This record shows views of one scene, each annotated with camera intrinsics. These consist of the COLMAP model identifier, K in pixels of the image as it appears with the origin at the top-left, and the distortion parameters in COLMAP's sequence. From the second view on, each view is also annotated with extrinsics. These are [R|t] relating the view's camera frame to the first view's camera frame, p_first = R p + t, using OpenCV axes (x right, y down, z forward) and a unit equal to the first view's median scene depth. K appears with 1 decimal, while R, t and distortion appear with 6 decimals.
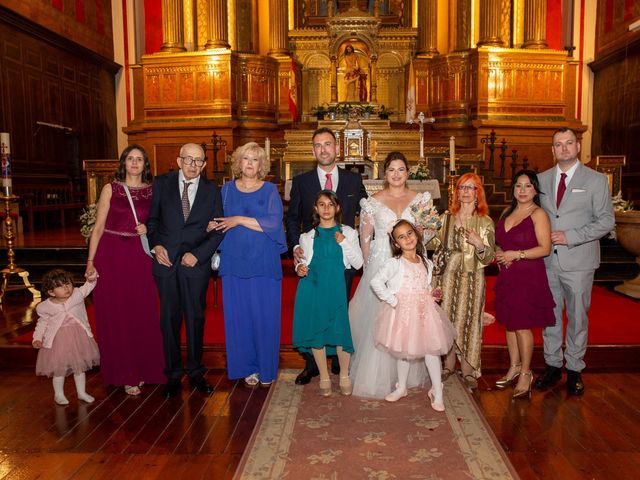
lens RADIAL K [[536.8, 0, 320.0], [0, 536.8, 240.0], [0, 0, 1]] dist [-0.090328, -0.001194]
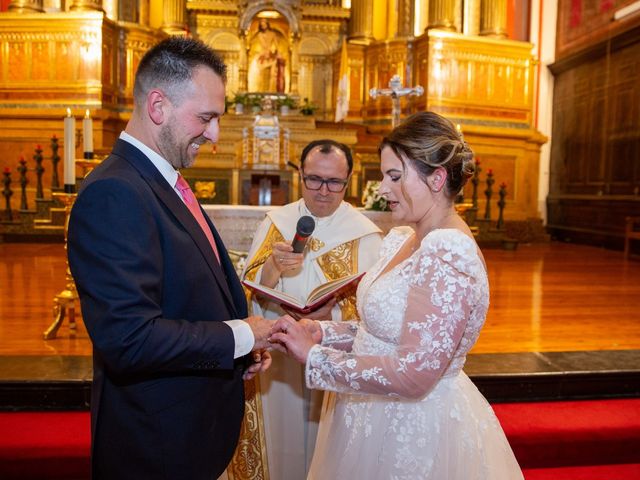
lens RADIAL K [[536.8, 0, 320.0], [0, 536.8, 240.0], [0, 0, 1]] dist [-0.090328, -0.001194]
pose [[0.987440, 0.016592, 0.157119, 0.020177], [-0.013889, 0.999736, -0.018286, -0.033865], [-0.157381, 0.015874, 0.987410, 0.235220]]
